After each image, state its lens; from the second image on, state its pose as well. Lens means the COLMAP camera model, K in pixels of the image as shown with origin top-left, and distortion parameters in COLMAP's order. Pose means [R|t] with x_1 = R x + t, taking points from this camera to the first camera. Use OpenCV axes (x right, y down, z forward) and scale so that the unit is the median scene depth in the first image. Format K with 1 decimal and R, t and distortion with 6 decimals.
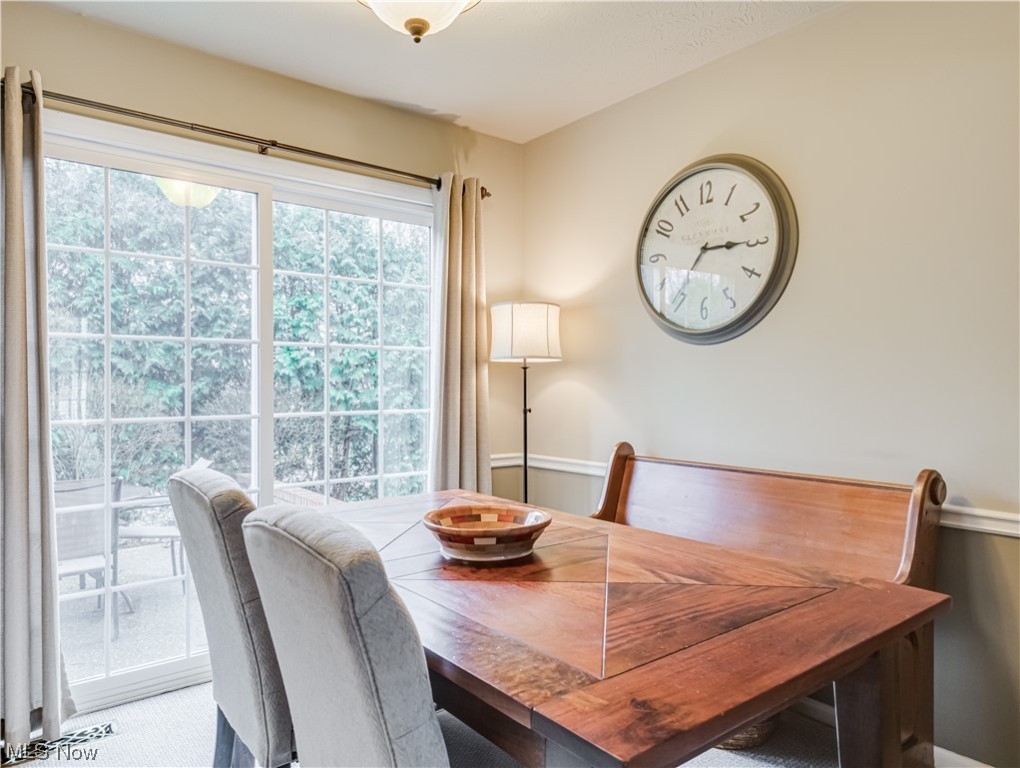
lens RADIAL K [[665.3, 0, 512.0], [0, 665.3, 382.3], [0, 0, 1]] dist [0.033521, 0.001579]
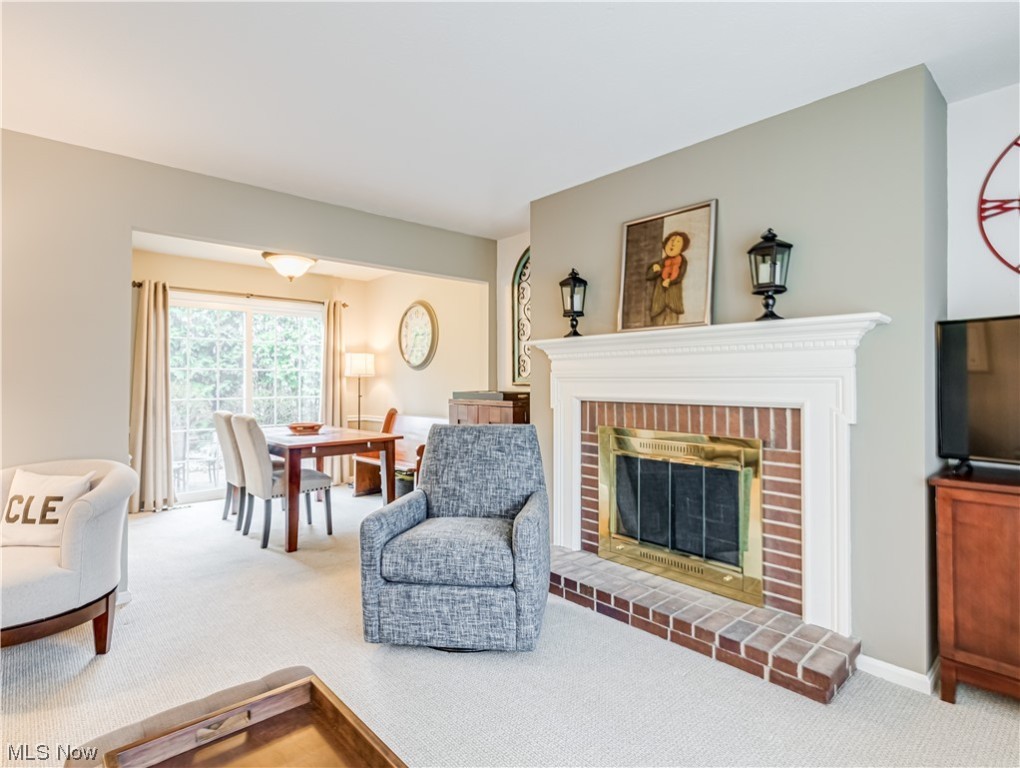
lens RADIAL K [[530.4, 0, 508.9], [0, 530.4, 374.6], [0, 0, 1]] dist [0.001577, 0.000478]
pose [[0.998546, 0.001015, 0.053902, 0.447080], [-0.000239, 0.999896, -0.014412, -0.008889], [-0.053911, 0.014378, 0.998442, -0.936787]]
